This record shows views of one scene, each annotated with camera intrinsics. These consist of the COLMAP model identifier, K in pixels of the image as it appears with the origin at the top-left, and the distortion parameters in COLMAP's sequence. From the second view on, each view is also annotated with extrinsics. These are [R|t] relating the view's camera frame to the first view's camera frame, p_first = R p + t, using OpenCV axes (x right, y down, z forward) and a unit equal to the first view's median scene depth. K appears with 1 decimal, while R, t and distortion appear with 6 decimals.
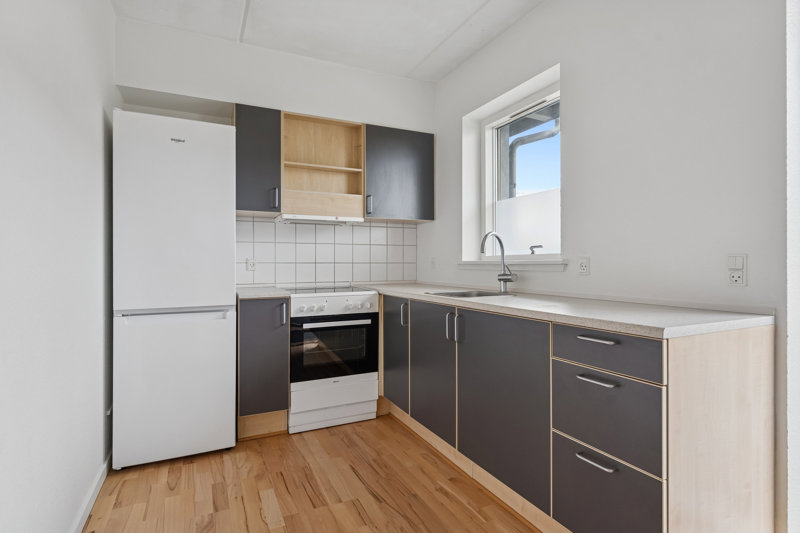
lens RADIAL K [[414.5, 0, 397.3], [0, 414.5, 265.0], [0, 0, 1]] dist [0.002542, 0.000126]
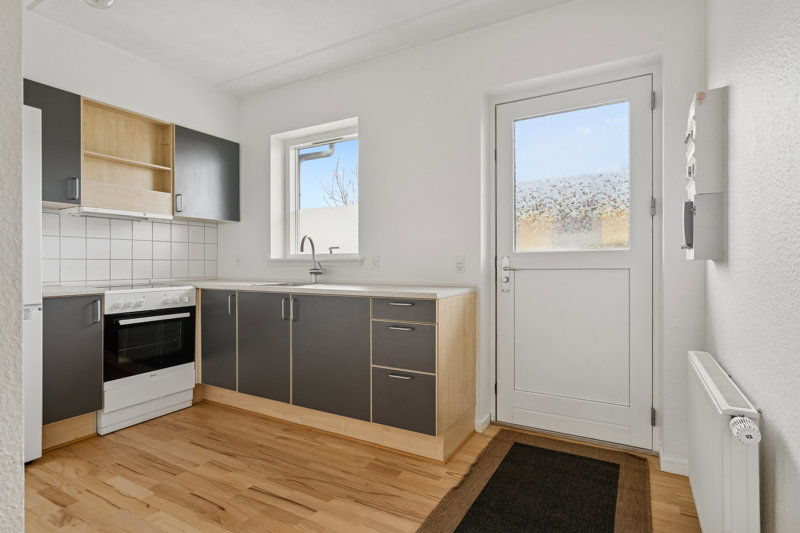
lens RADIAL K [[384.2, 0, 401.0], [0, 384.2, 264.3], [0, 0, 1]] dist [0.018272, 0.000086]
pose [[0.834059, -0.001103, 0.551674, -0.176645], [0.000179, 0.999998, 0.001728, 0.006726], [-0.551675, -0.001343, 0.834058, -0.142602]]
